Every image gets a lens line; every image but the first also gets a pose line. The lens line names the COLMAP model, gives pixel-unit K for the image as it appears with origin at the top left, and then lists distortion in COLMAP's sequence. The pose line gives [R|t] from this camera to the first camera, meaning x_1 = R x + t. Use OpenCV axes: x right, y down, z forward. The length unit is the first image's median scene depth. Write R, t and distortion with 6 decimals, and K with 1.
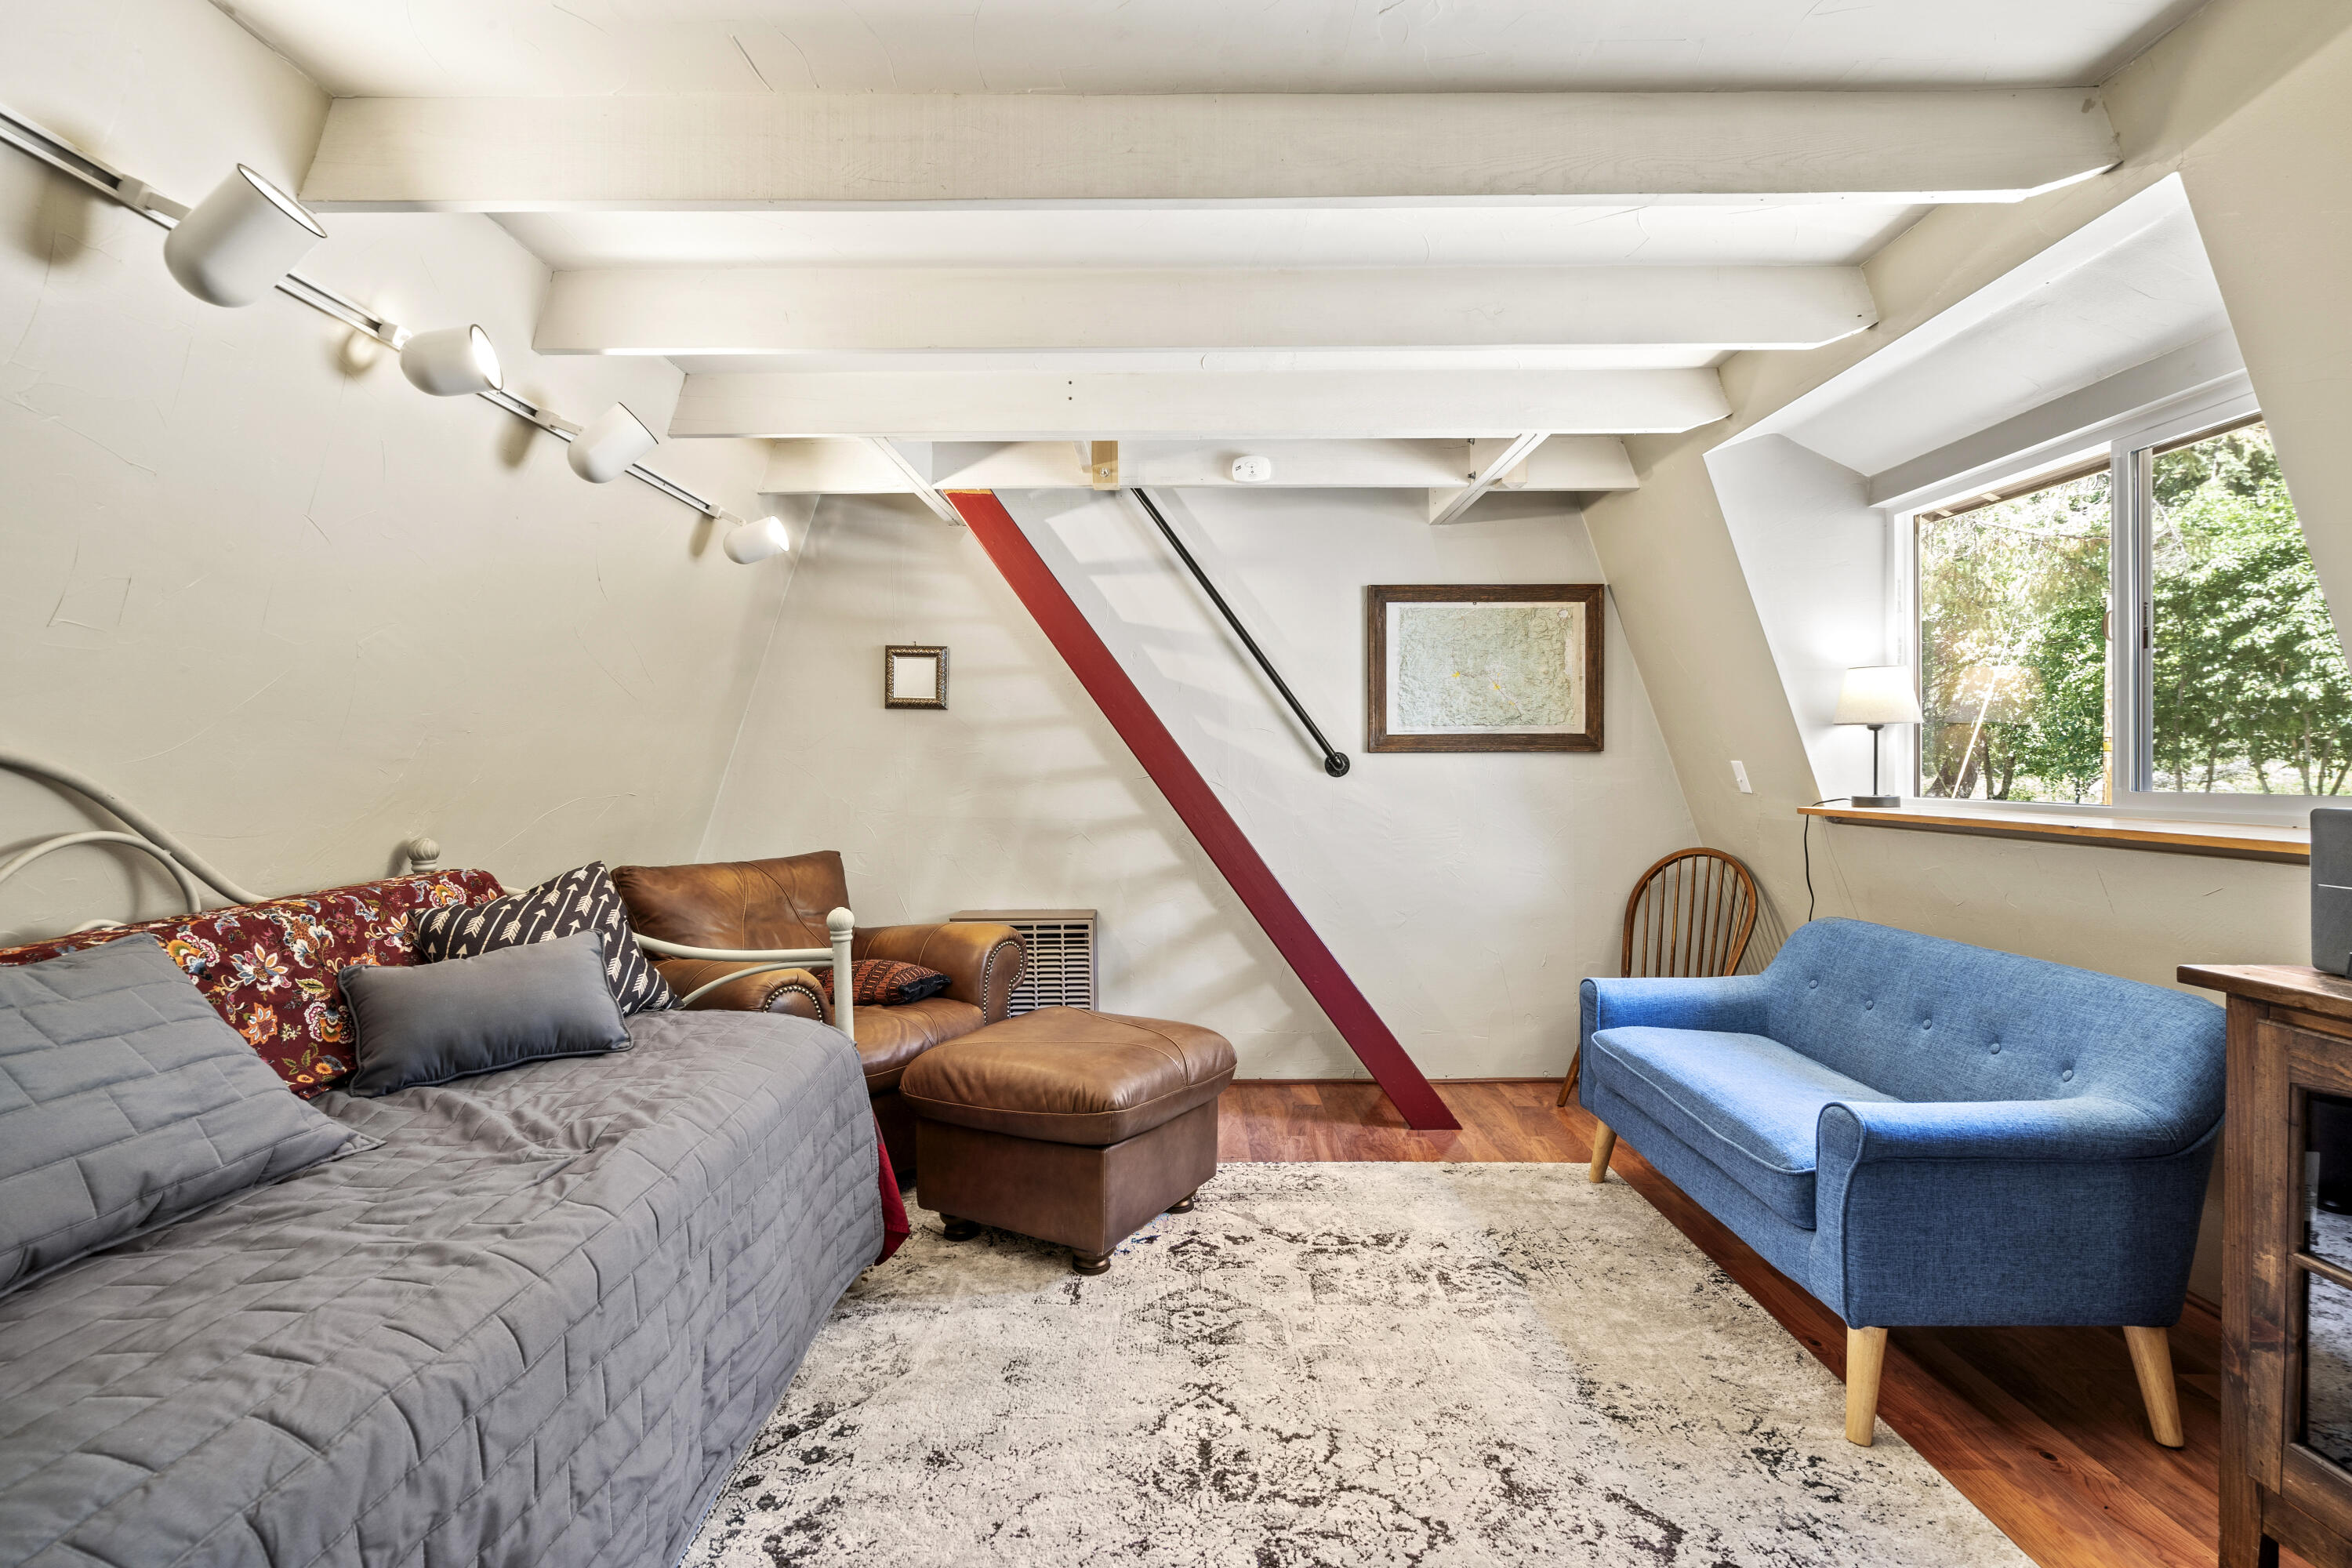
lens RADIAL K [[1088.0, 0, 1180.2], [0, 1088.0, 774.6], [0, 0, 1]] dist [-0.008093, 0.003300]
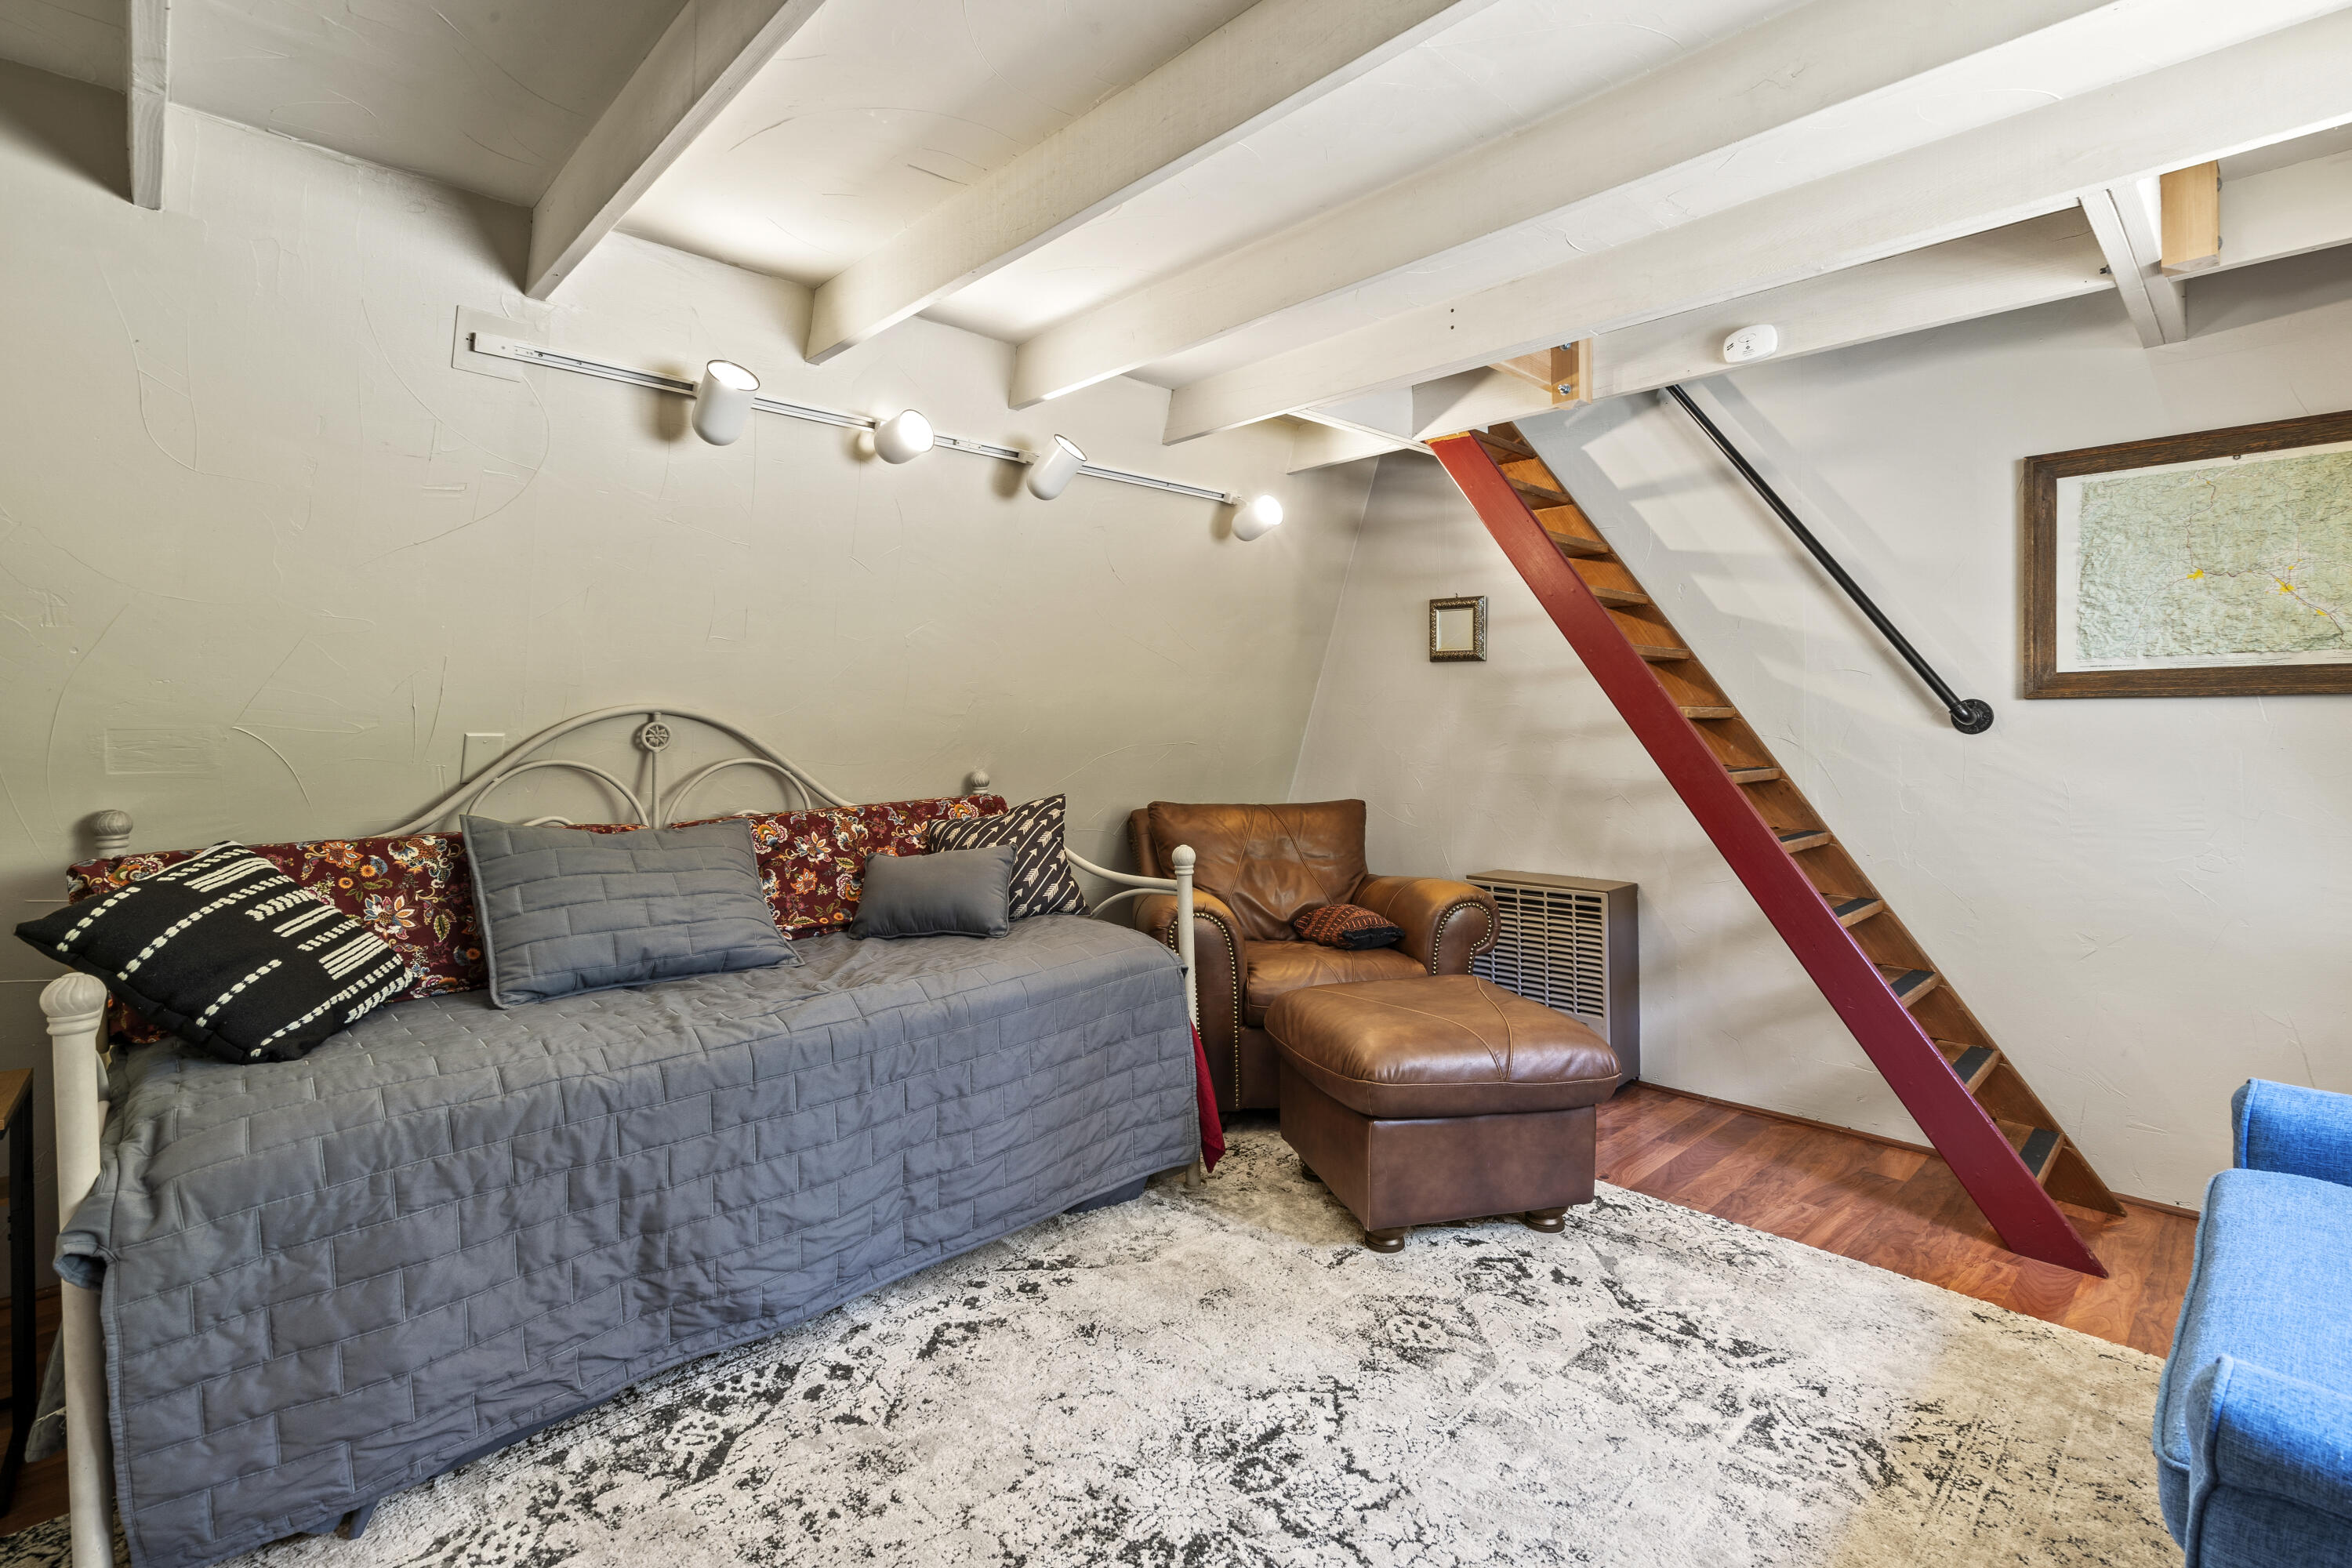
lens RADIAL K [[1088.0, 0, 1154.6], [0, 1088.0, 730.1], [0, 0, 1]] dist [-0.008093, 0.003300]
pose [[0.685228, 0.006593, -0.728298, 0.483553], [-0.004978, 0.999978, 0.004369, -0.001643], [0.728311, 0.000631, 0.685246, 0.203217]]
